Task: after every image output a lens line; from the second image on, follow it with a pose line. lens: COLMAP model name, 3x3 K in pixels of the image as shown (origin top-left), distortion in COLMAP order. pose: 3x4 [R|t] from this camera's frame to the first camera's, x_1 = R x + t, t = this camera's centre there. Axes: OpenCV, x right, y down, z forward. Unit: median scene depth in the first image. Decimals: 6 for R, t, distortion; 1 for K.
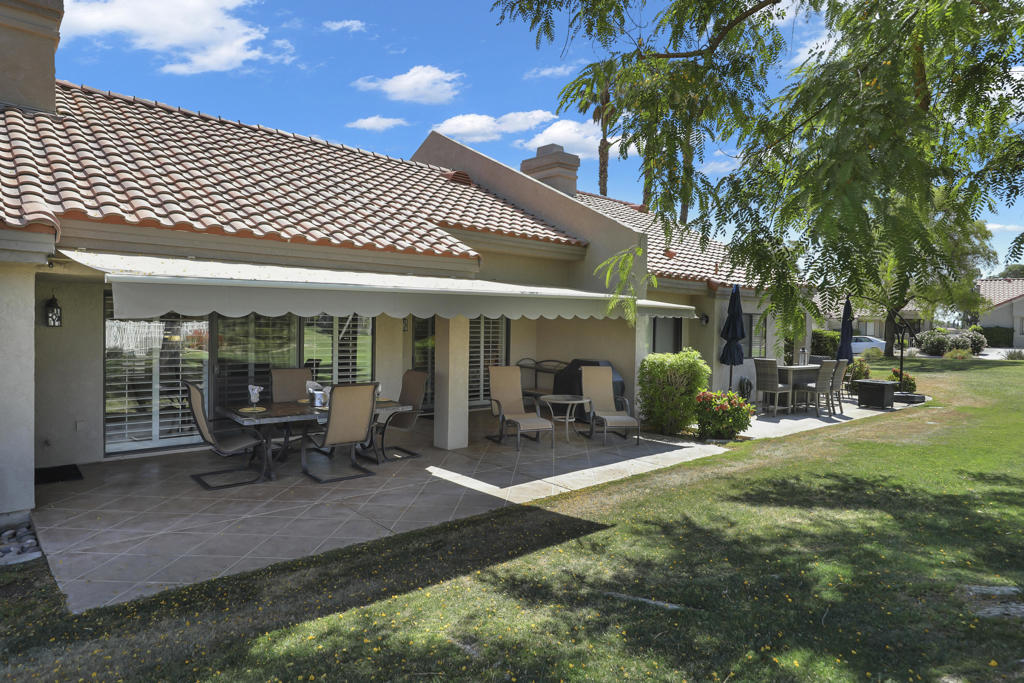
lens RADIAL K [[642.0, 0, 513.9], [0, 642.0, 343.3], [0, 0, 1]] dist [0.000758, 0.000404]
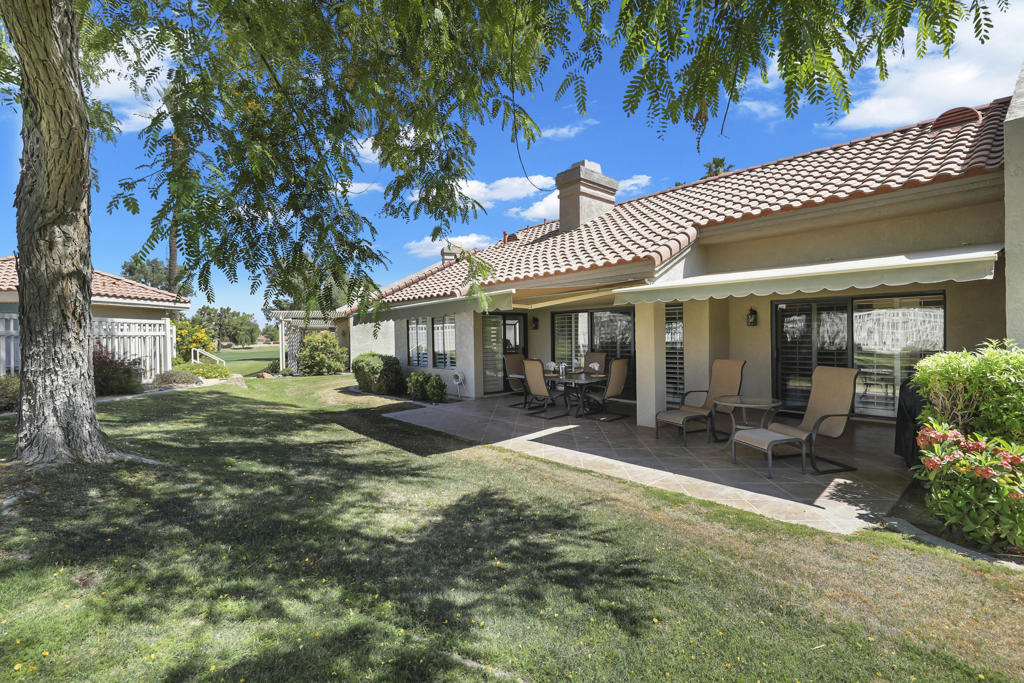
lens RADIAL K [[470.2, 0, 516.4], [0, 470.2, 343.0], [0, 0, 1]] dist [0.001350, -0.000582]
pose [[-0.037008, 0.001451, -0.999314, 0.807650], [-0.000321, 0.999999, 0.001464, 0.015102], [0.999315, 0.000375, -0.037007, 0.827526]]
